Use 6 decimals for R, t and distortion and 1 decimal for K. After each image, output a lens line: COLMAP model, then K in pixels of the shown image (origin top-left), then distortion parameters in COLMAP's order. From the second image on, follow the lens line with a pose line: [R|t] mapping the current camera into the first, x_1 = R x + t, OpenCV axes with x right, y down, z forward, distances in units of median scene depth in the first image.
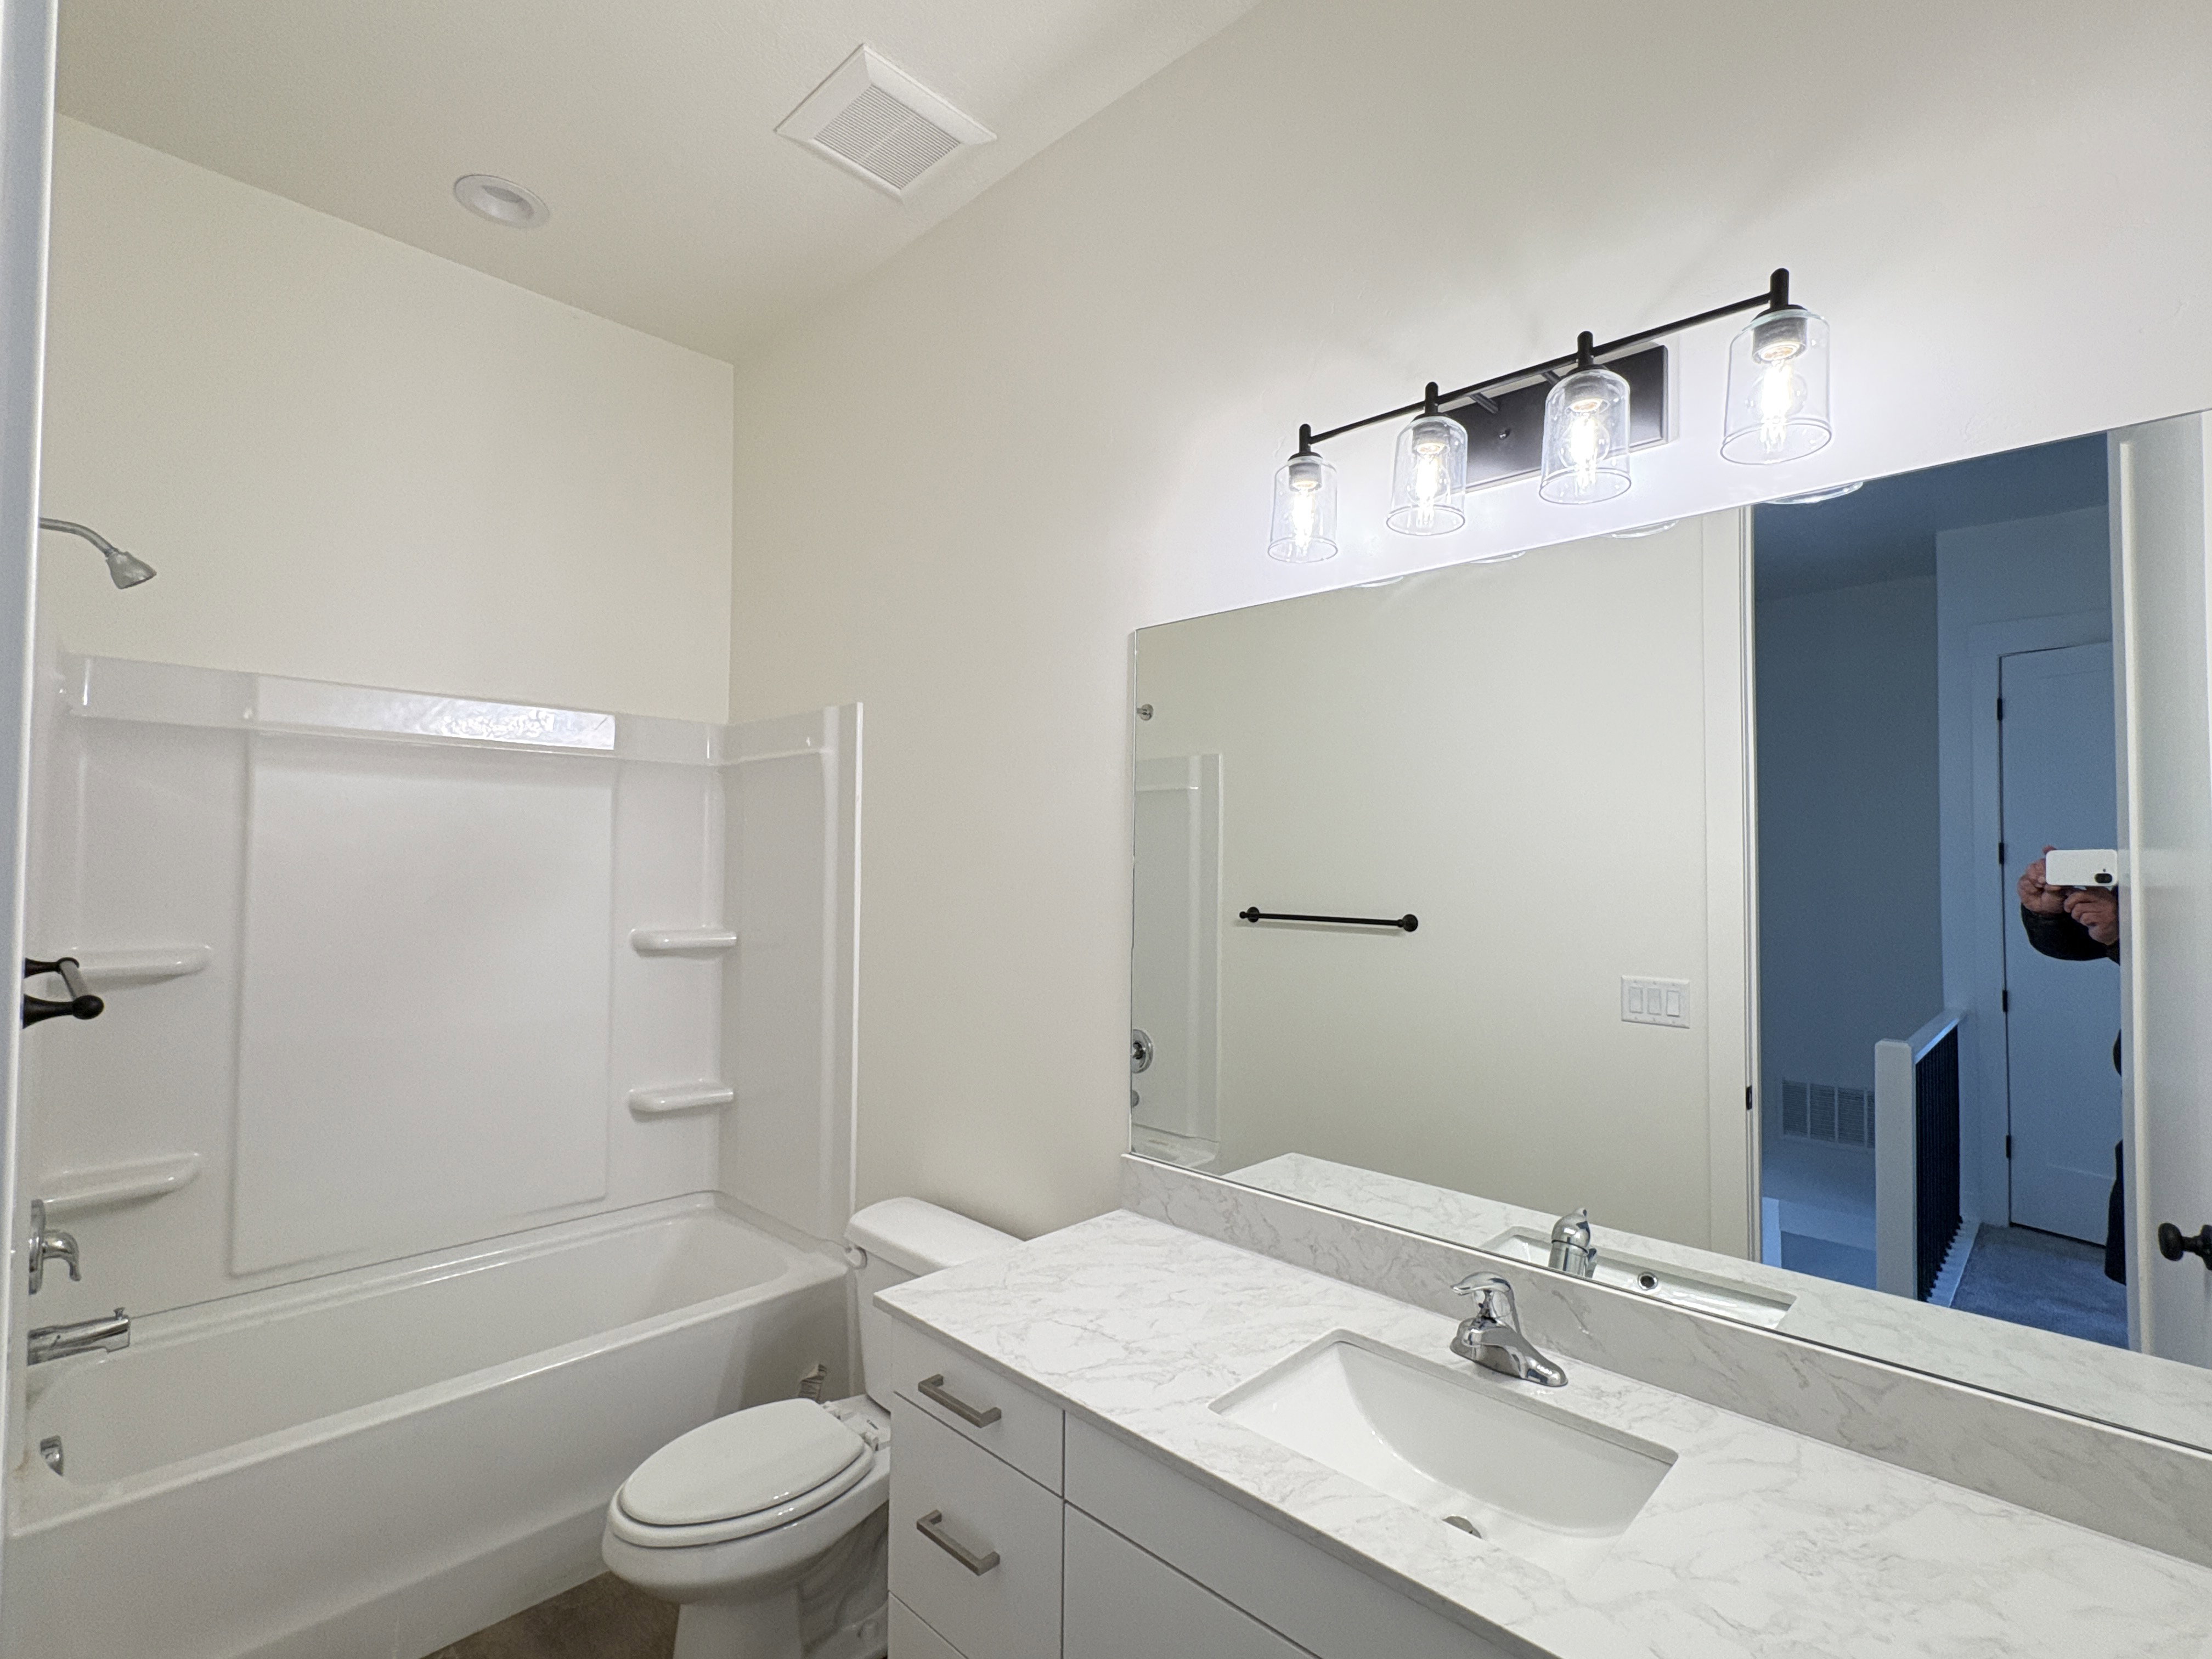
lens RADIAL K [[1027.2, 0, 1121.0], [0, 1027.2, 828.1], [0, 0, 1]] dist [-0.003960, 0.000548]
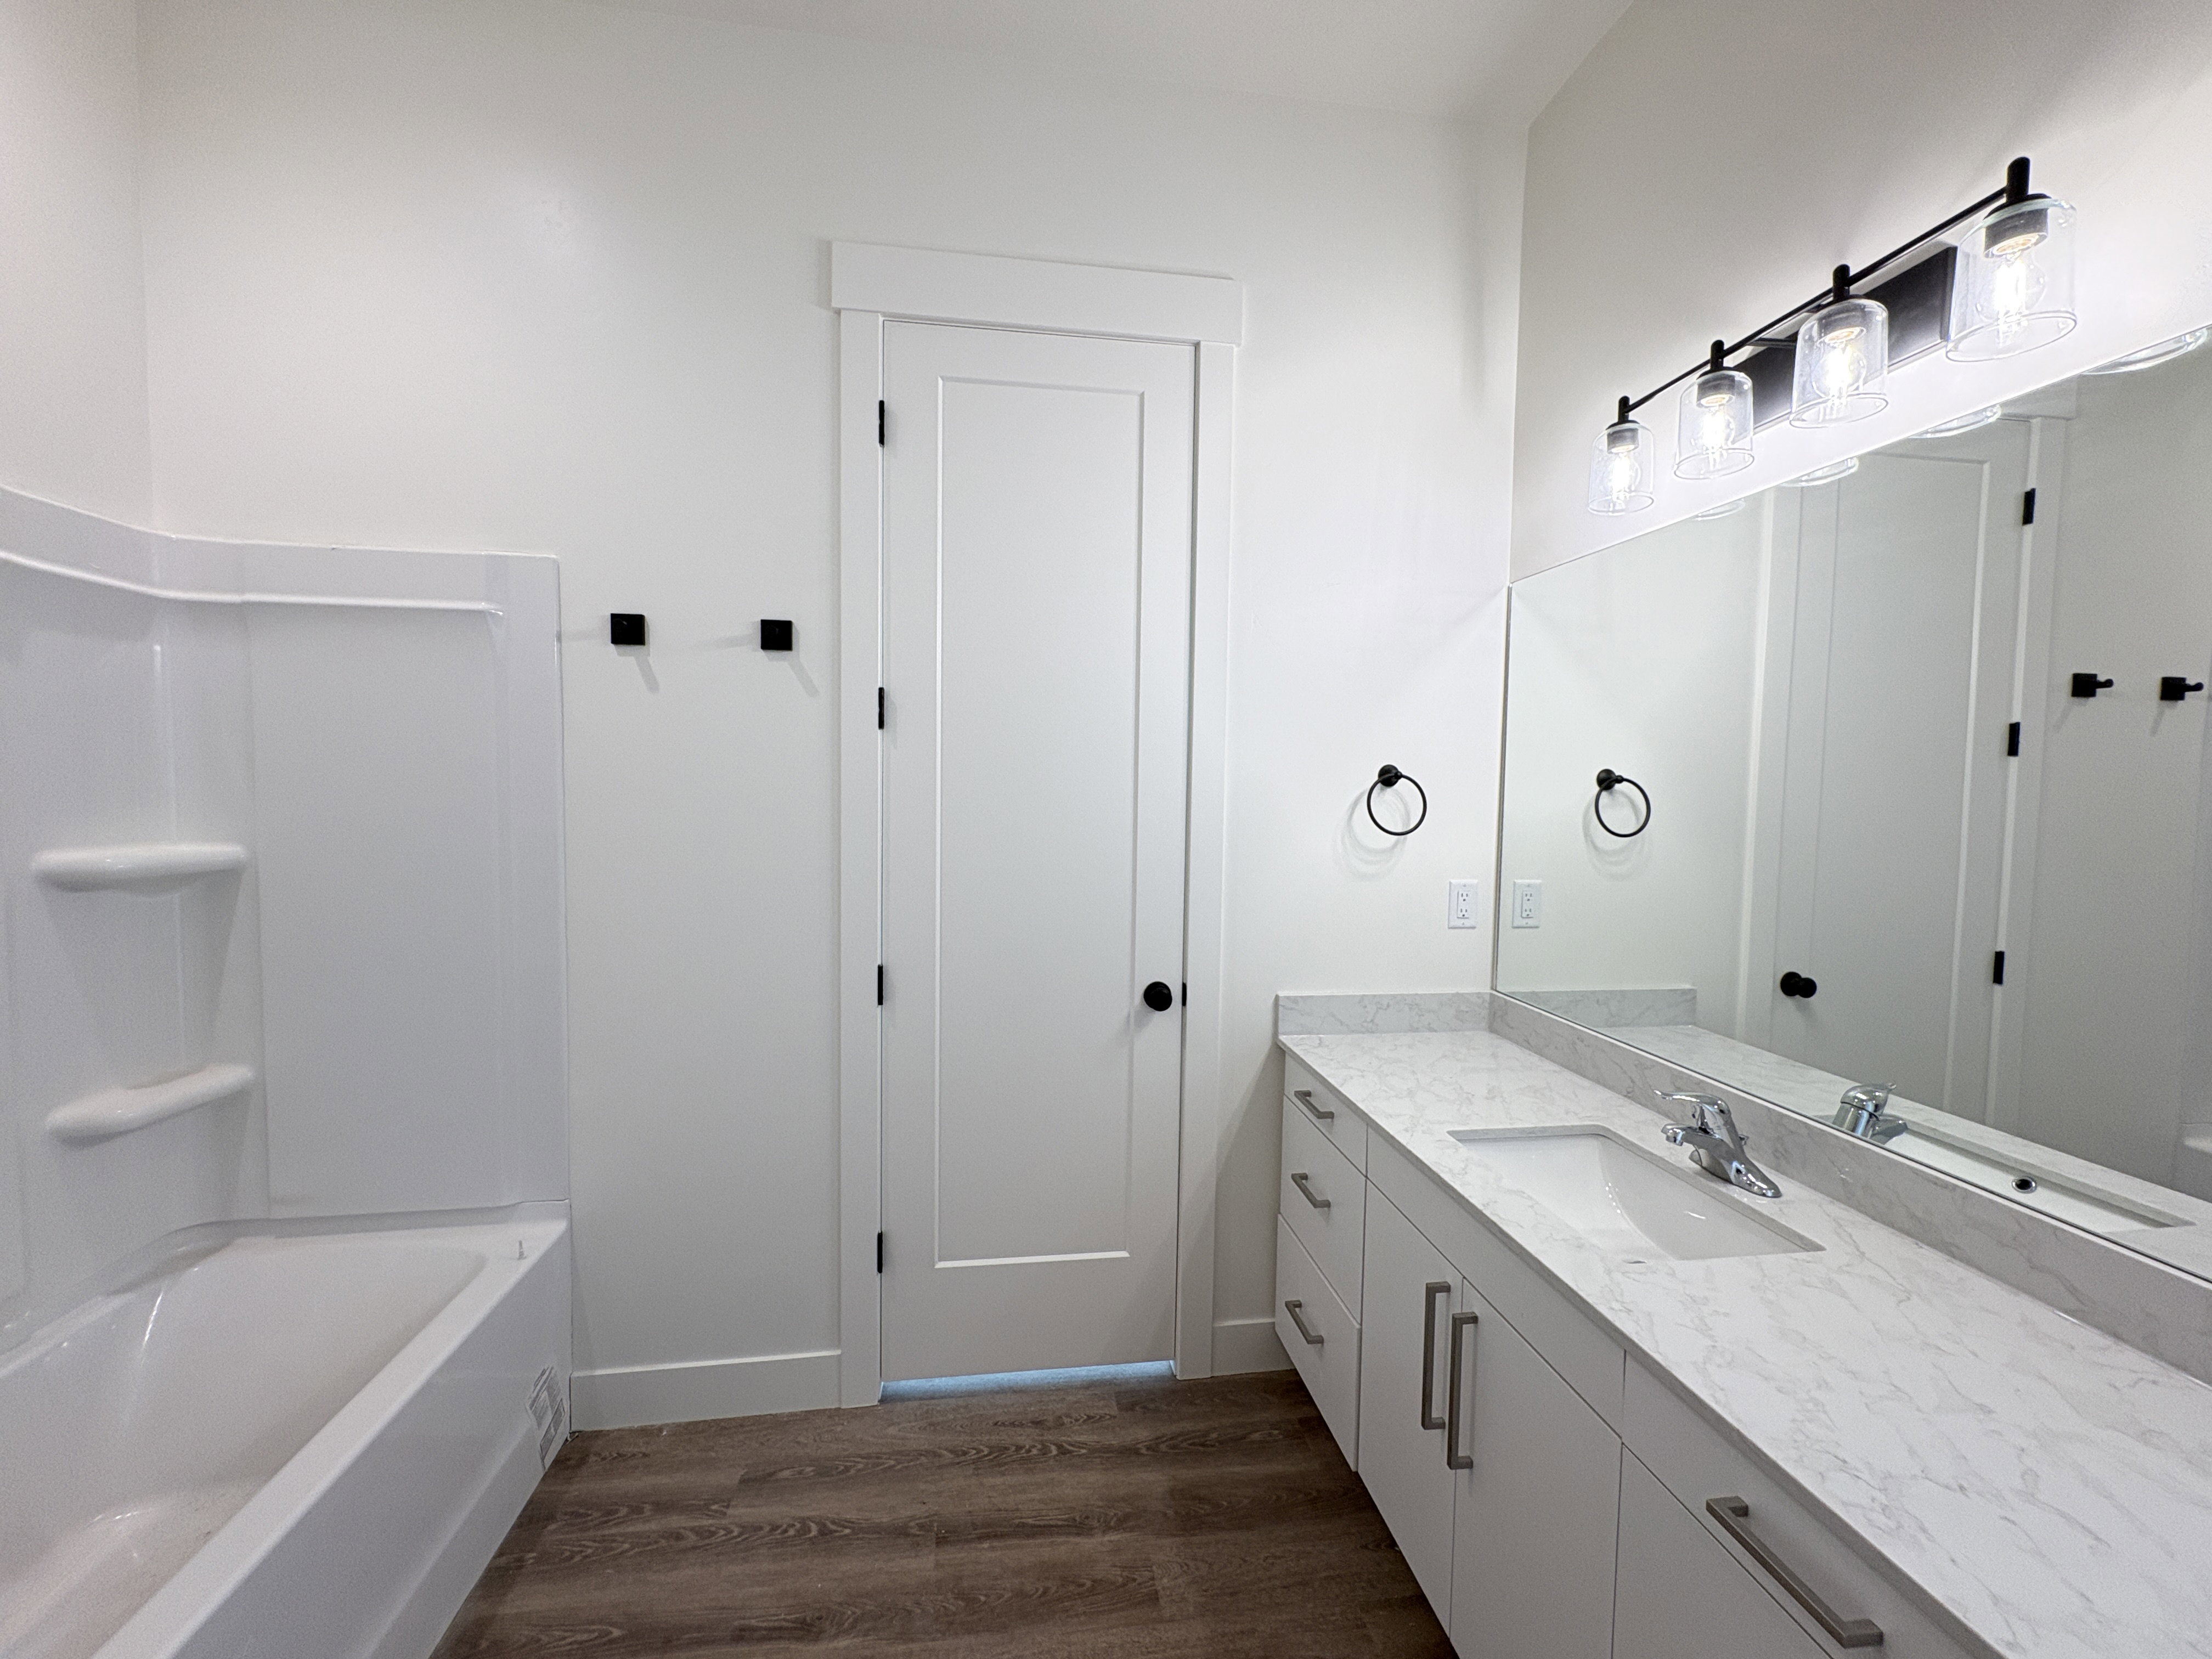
lens RADIAL K [[875.4, 0, 1120.8], [0, 875.4, 859.1], [0, 0, 1]] dist [-0.002315, -0.000407]
pose [[0.798198, 0.041436, -0.600968, 0.410447], [0.023225, 0.994773, 0.099436, 0.027259], [0.601947, -0.093327, 0.793063, -0.233776]]
